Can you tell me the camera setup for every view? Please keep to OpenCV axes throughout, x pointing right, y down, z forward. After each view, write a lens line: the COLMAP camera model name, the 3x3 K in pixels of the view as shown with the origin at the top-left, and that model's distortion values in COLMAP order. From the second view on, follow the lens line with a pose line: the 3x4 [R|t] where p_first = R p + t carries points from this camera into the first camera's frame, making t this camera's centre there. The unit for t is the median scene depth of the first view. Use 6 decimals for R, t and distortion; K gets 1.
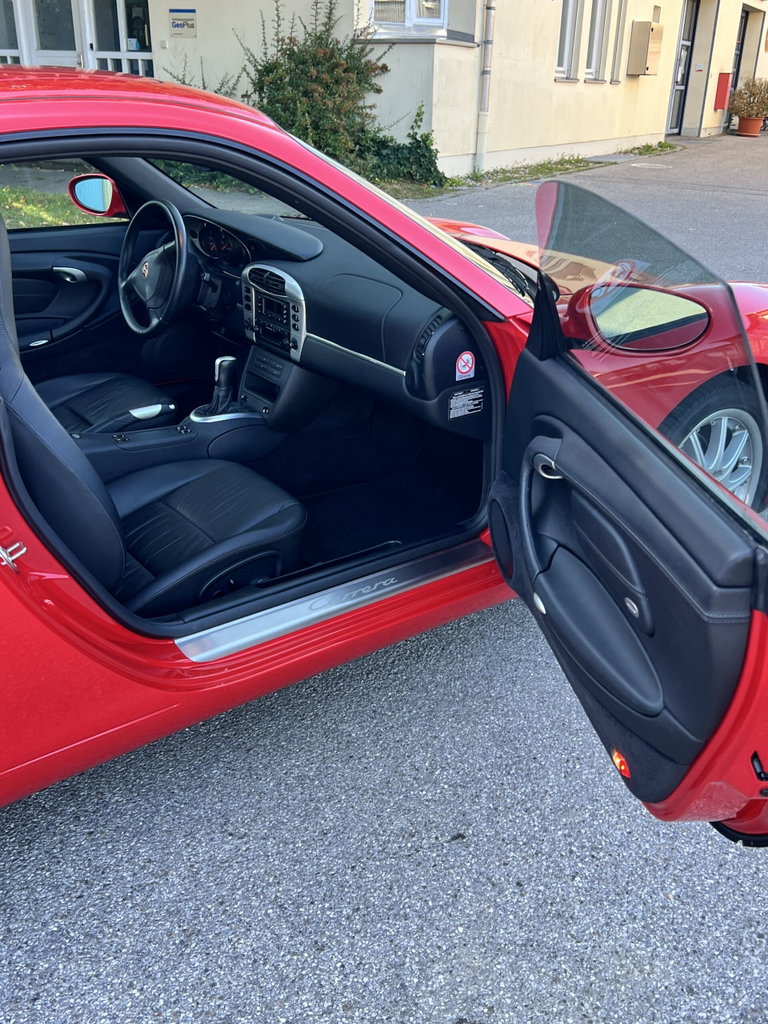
lens RADIAL K [[954.4, 0, 395.5], [0, 954.4, 543.2], [0, 0, 1]] dist [0.010997, 0.000000]
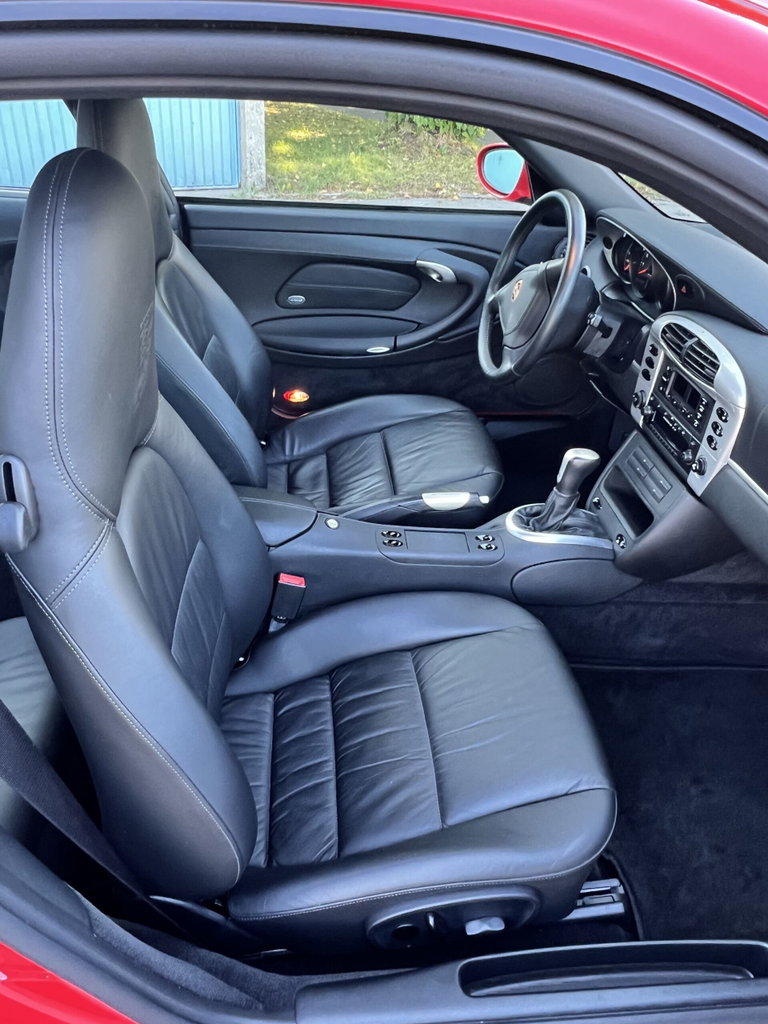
lens RADIAL K [[712.4, 0, 372.3], [0, 712.4, 499.7], [0, 0, 1]] dist [0.007938, -0.012941]
pose [[0.843643, 0.305516, -0.441504, -0.073551], [-0.260964, 0.951980, 0.160100, -0.199592], [0.469216, -0.019851, 0.882860, 0.494314]]
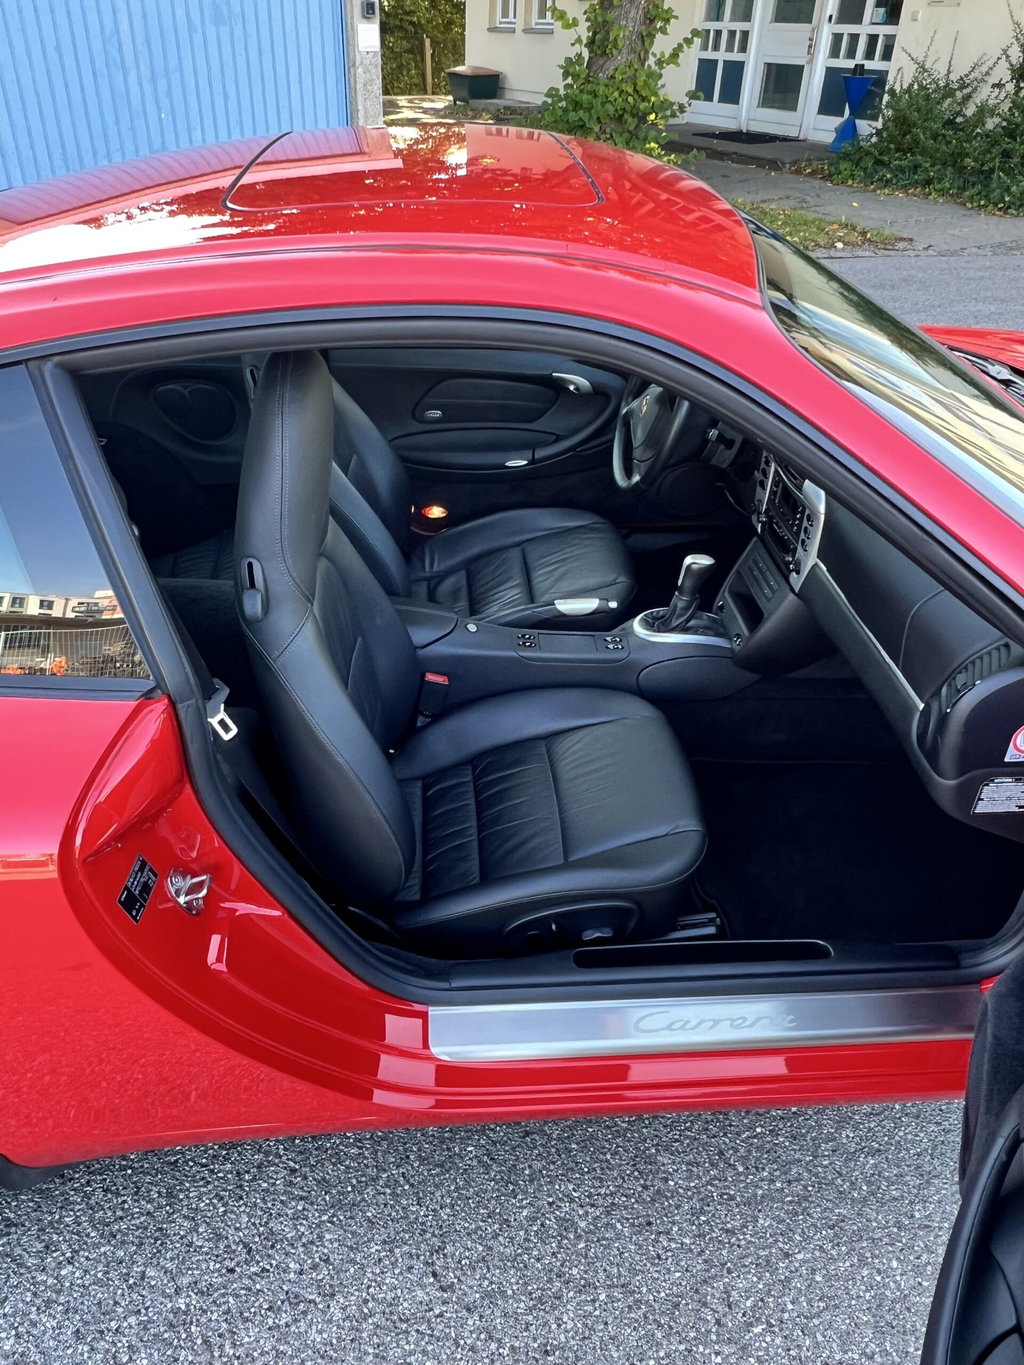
lens RADIAL K [[949.6, 0, 501.4], [0, 949.6, 676.2], [0, 0, 1]] dist [0.007938, -0.012941]
pose [[0.834336, 0.304305, -0.459655, 0.048028], [-0.238421, 0.951007, 0.196828, -0.209912], [0.497030, -0.054629, 0.866012, 0.306842]]
